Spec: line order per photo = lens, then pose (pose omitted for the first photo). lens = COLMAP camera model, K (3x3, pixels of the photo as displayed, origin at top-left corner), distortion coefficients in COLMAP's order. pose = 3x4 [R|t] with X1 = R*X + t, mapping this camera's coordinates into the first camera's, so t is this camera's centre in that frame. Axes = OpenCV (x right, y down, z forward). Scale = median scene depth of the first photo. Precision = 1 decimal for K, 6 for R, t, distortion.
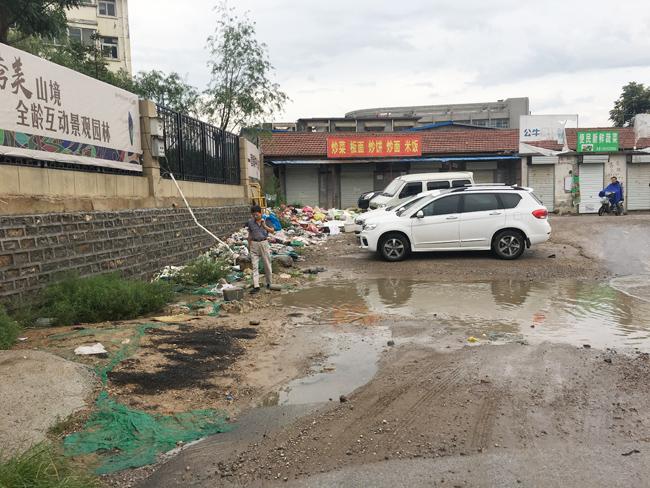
lens RADIAL K [[548.0, 0, 325.0], [0, 548.0, 244.0], [0, 0, 1]] dist [0.114854, -0.133935]
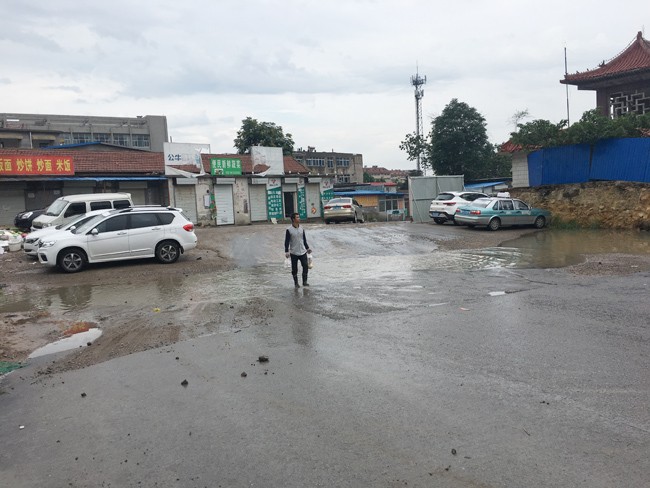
lens RADIAL K [[552.1, 0, 325.0], [0, 552.1, 244.0], [0, 0, 1]] dist [0.092717, -0.134712]
pose [[0.815340, -0.055574, 0.576309, -0.081961], [0.068524, 0.997649, -0.000740, 0.005797], [-0.574913, 0.040094, 0.817232, -0.194528]]
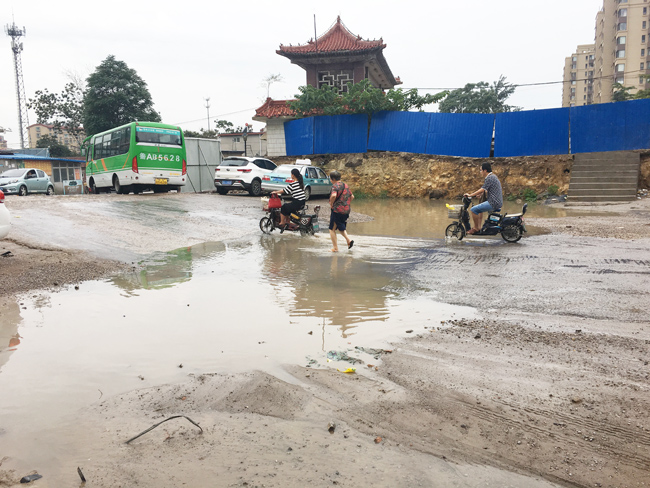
lens RADIAL K [[552.1, 0, 325.0], [0, 552.1, 244.0], [0, 0, 1]] dist [0.092717, -0.134712]
pose [[0.256041, -0.115700, 0.959717, -0.138417], [0.085833, 0.991611, 0.096645, -0.018701], [-0.962848, 0.057630, 0.263824, 0.302347]]
